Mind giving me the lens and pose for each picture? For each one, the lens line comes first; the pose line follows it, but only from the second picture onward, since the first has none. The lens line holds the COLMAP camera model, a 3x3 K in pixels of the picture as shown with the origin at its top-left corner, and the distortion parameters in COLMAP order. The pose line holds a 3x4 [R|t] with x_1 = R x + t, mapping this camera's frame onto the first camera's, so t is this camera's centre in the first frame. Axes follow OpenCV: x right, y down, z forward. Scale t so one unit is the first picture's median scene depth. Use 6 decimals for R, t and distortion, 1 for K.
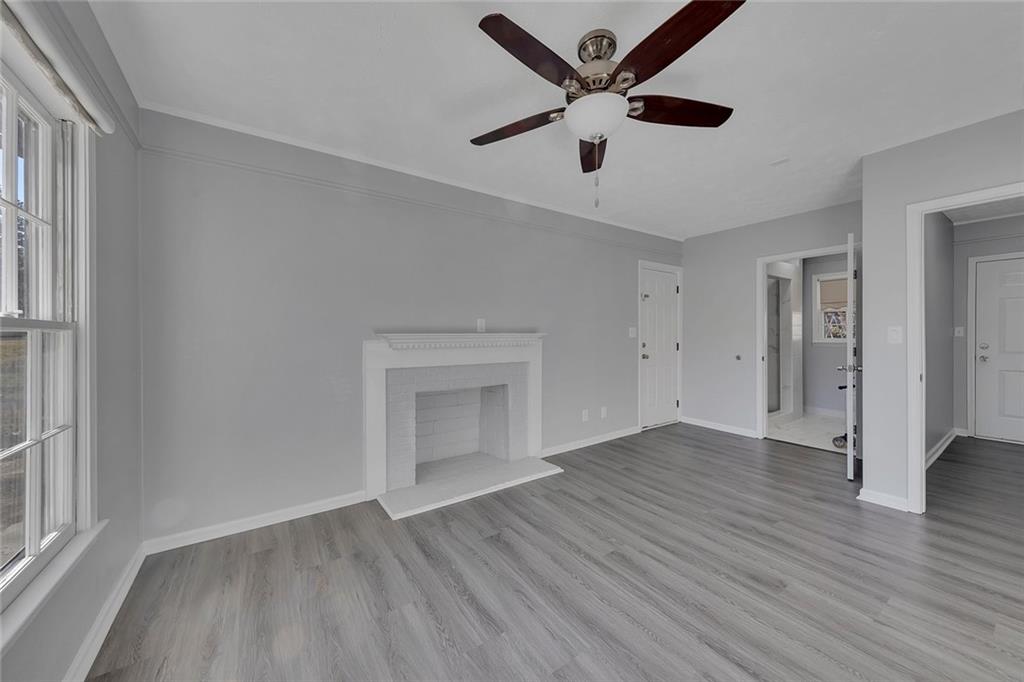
lens RADIAL K [[369.7, 0, 510.2], [0, 369.7, 336.8], [0, 0, 1]] dist [0.001870, 0.000060]
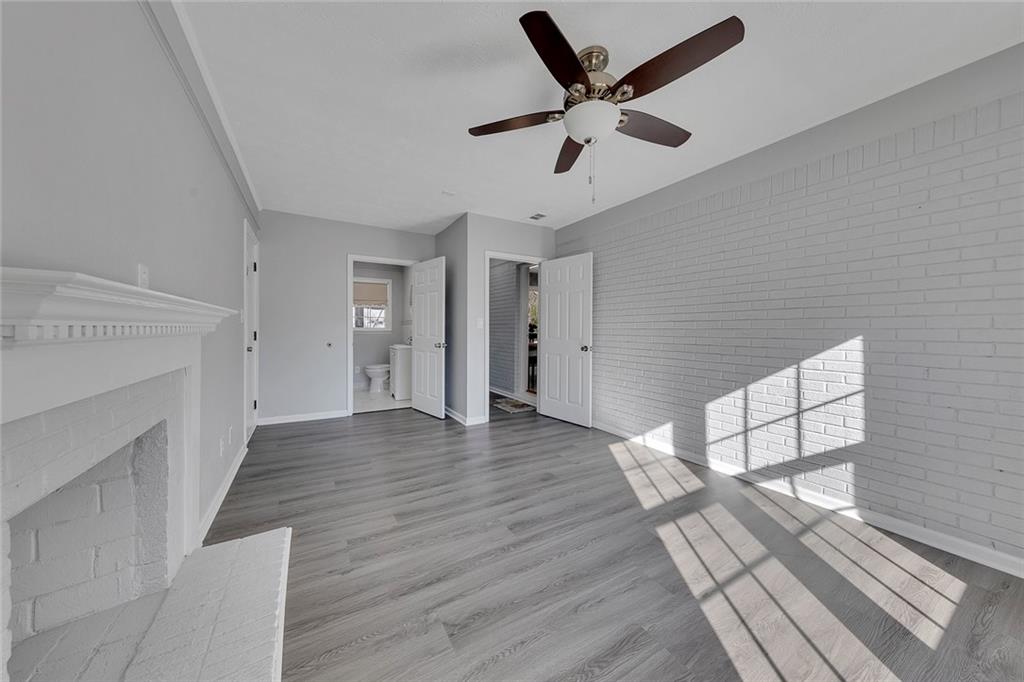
lens RADIAL K [[338.9, 0, 507.4], [0, 338.9, 332.6], [0, 0, 1]] dist [0.001112, -0.000032]
pose [[0.074295, -0.008460, 0.997200, -0.542307], [0.000639, 0.999964, 0.008435, 0.025435], [-0.997236, 0.000011, 0.074298, 0.773185]]
